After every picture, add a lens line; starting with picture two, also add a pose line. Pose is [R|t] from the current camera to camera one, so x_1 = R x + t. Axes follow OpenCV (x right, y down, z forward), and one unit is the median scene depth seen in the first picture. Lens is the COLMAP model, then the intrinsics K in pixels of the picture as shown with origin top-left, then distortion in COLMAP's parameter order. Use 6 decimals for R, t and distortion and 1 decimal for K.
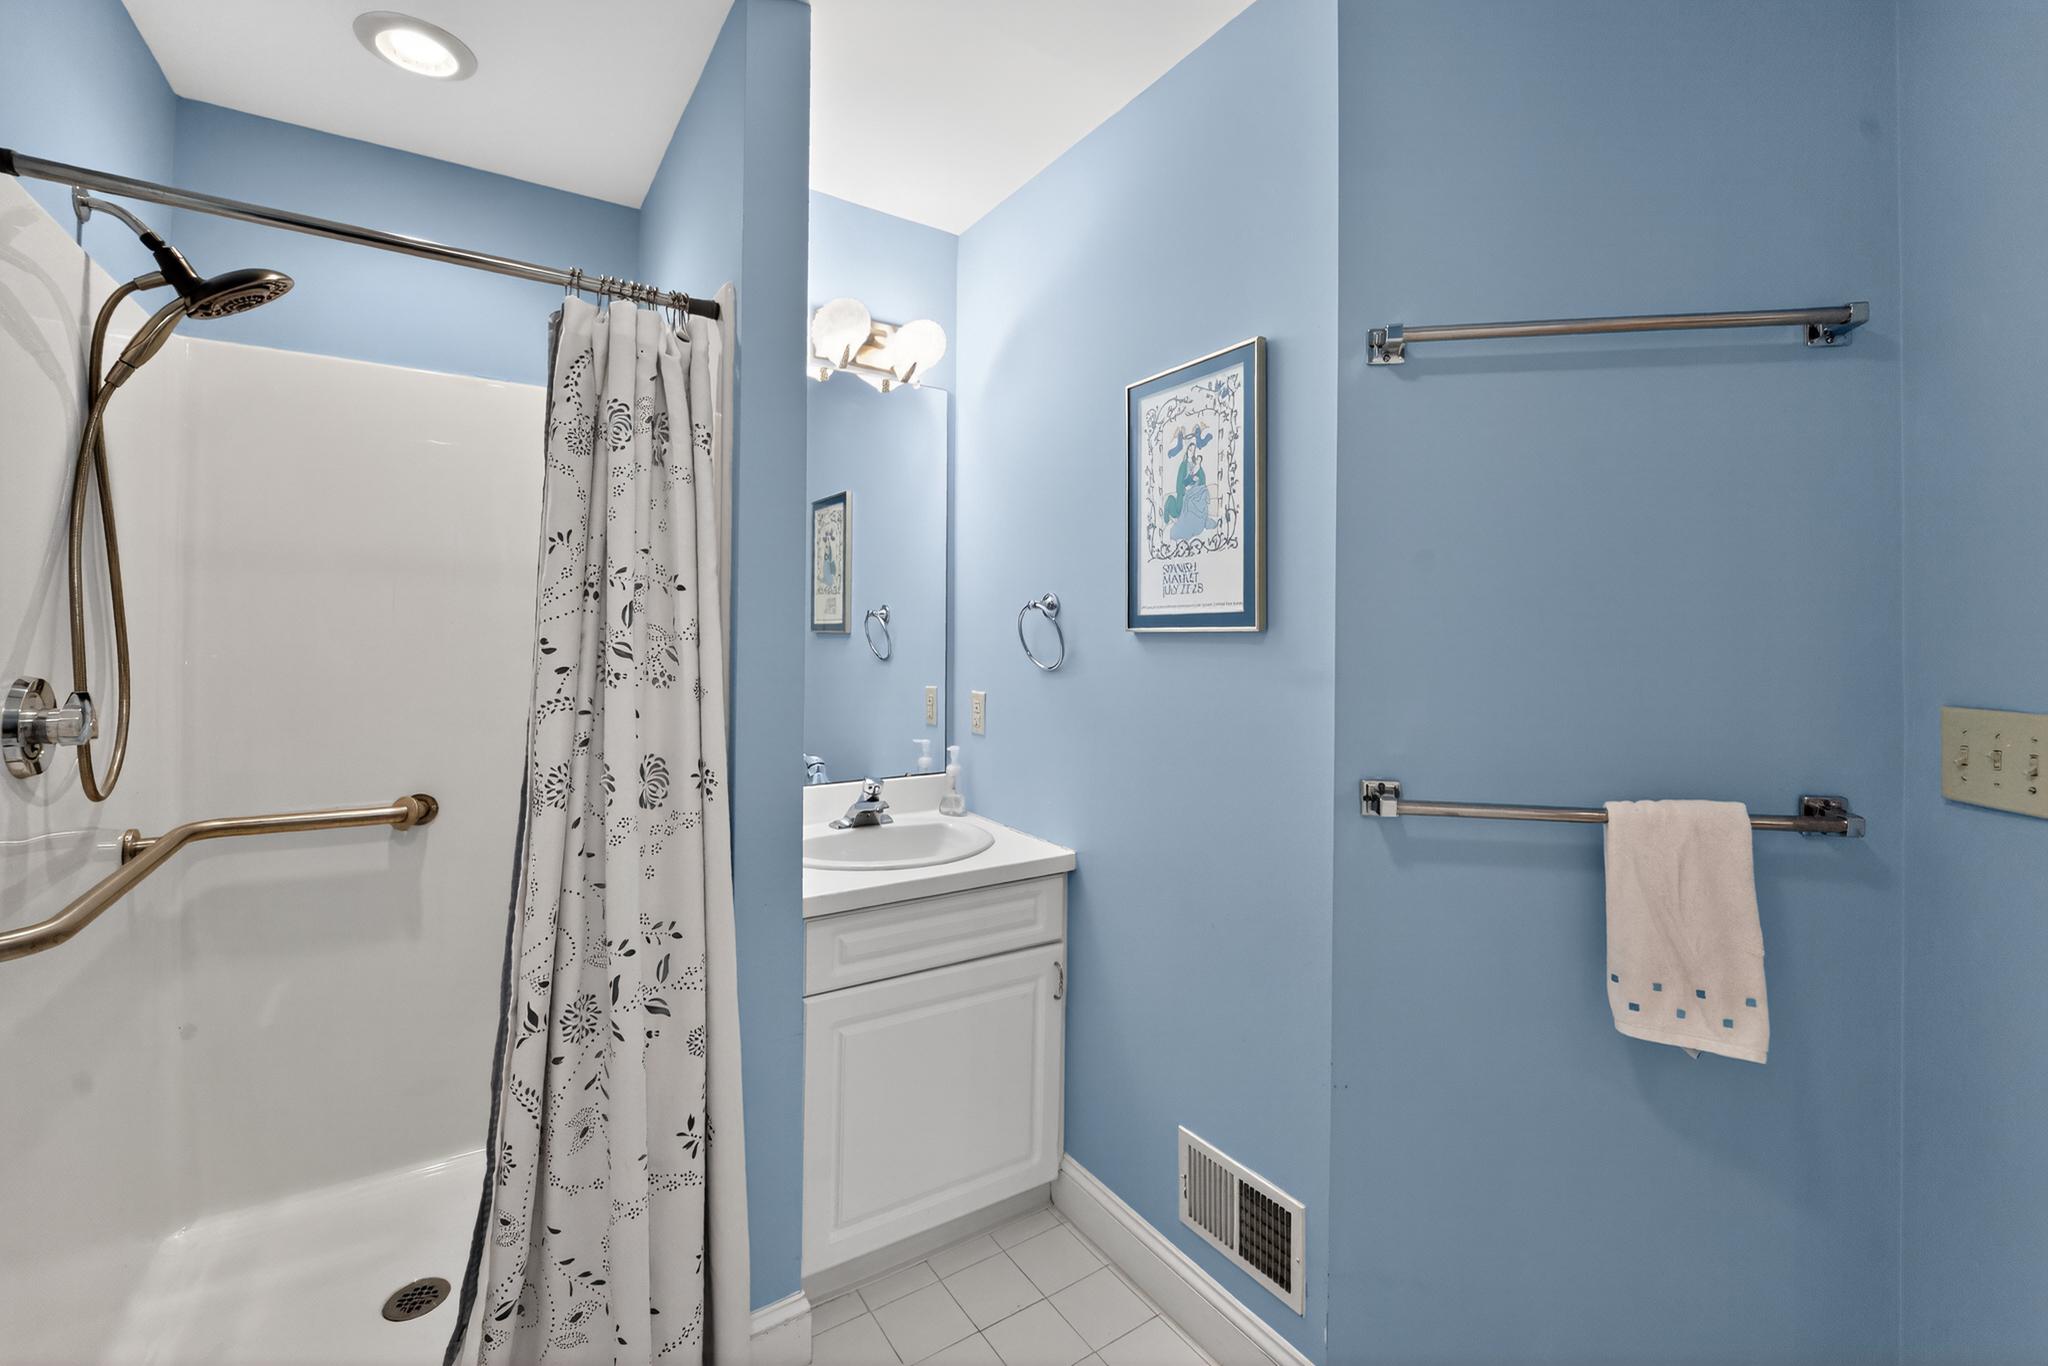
lens RADIAL K [[829.9, 0, 1017.1], [0, 829.9, 637.5], [0, 0, 1]] dist [-0.023173, -0.000162]
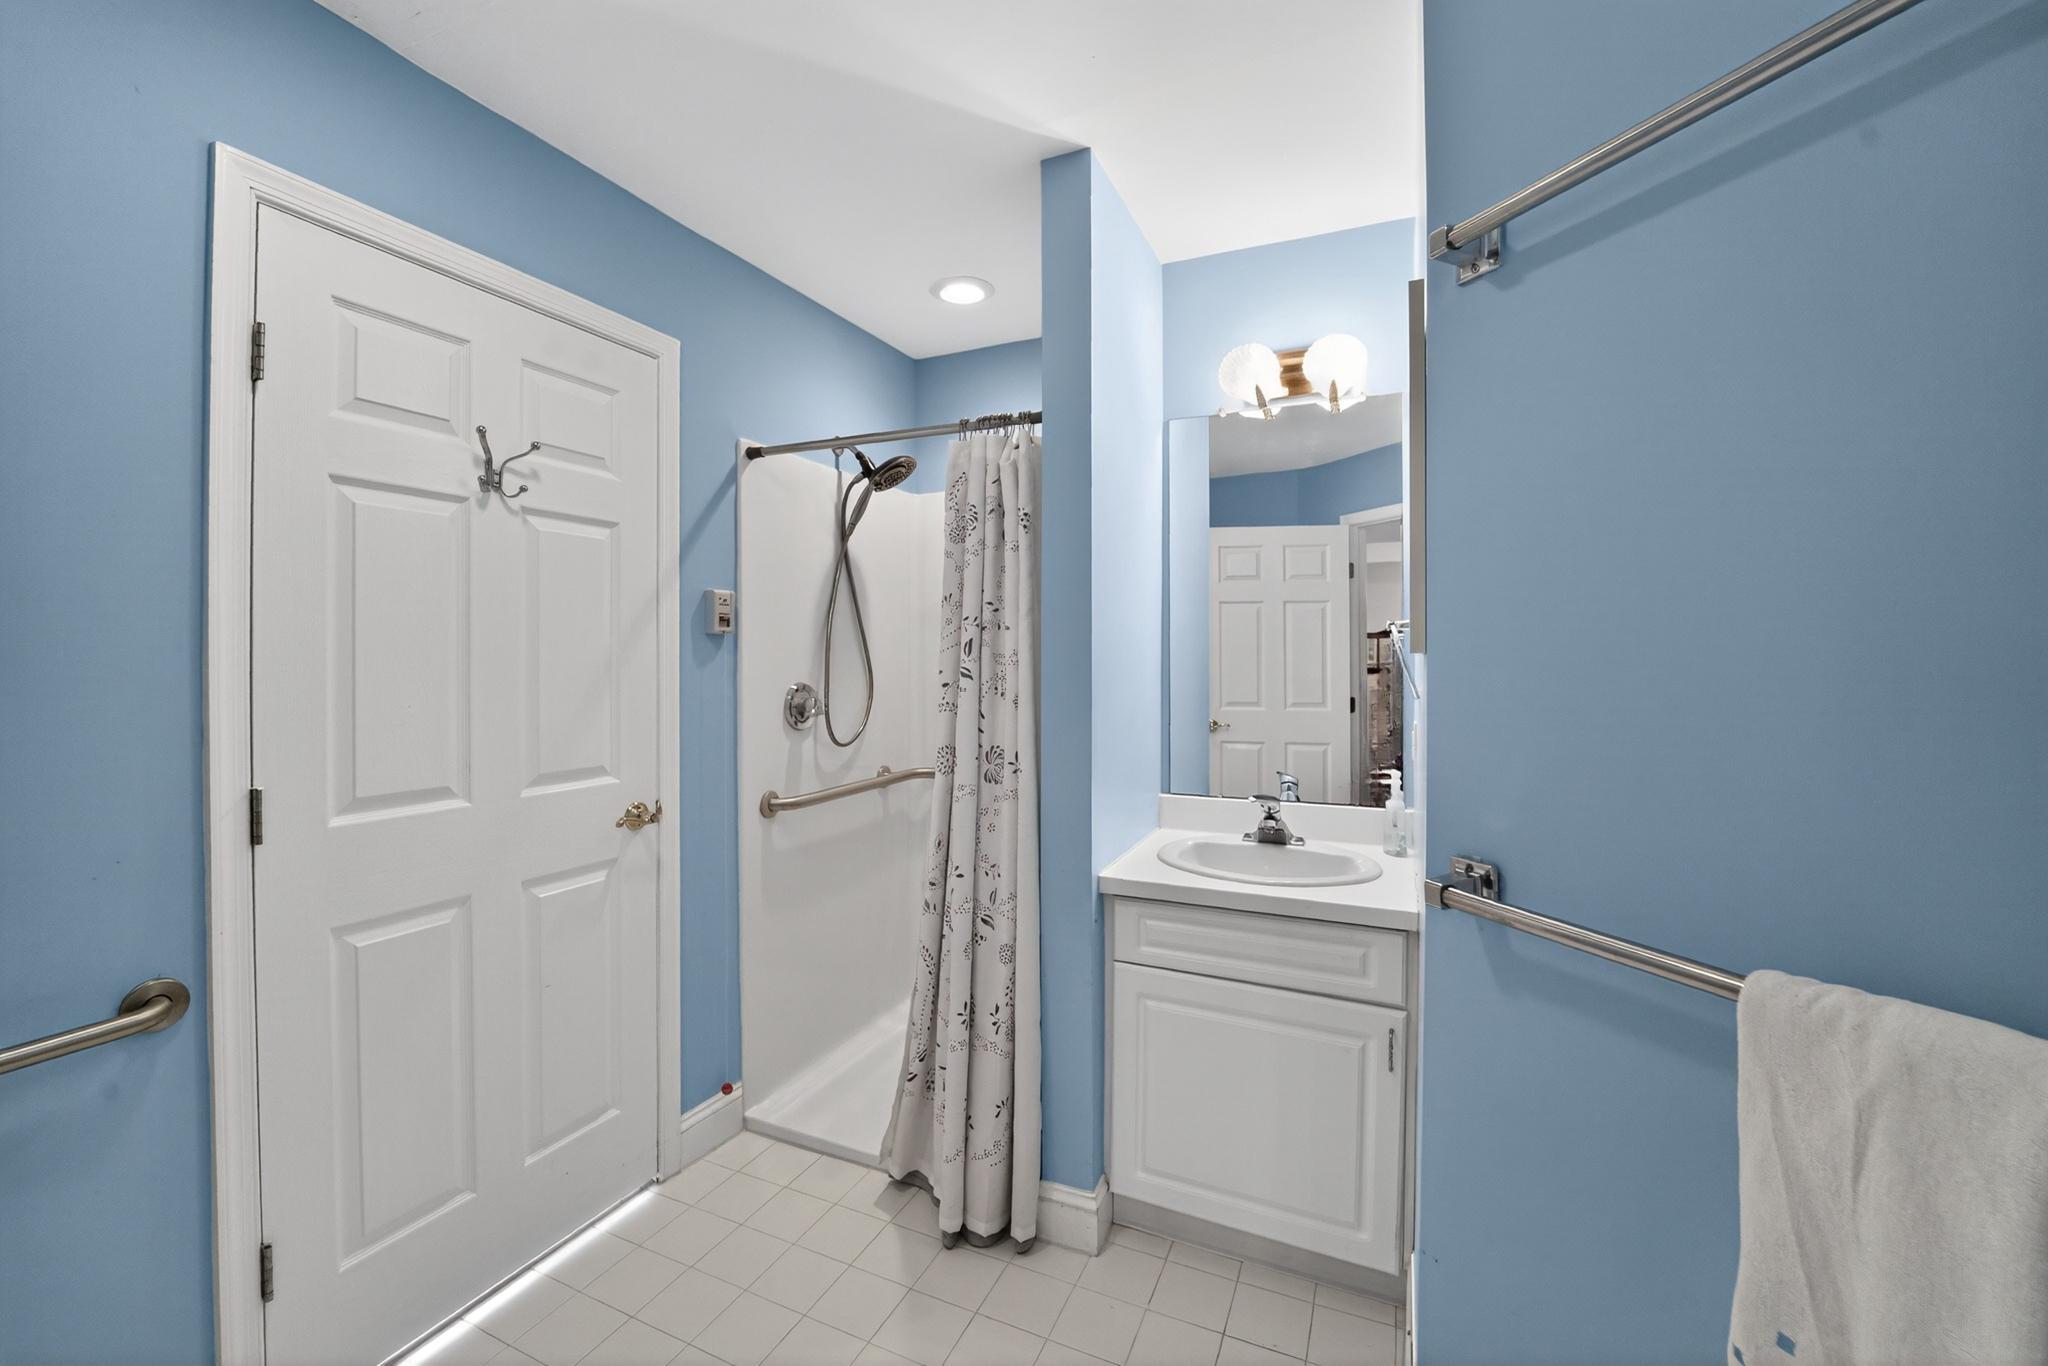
lens RADIAL K [[838.5, 0, 1020.7], [0, 838.5, 665.9], [0, 0, 1]] dist [-0.019602, 0.000030]
pose [[0.528617, -0.001071, -0.848860, 0.806693], [0.007191, 0.999969, 0.003217, -0.000383], [0.848830, -0.007804, 0.528608, 0.270561]]
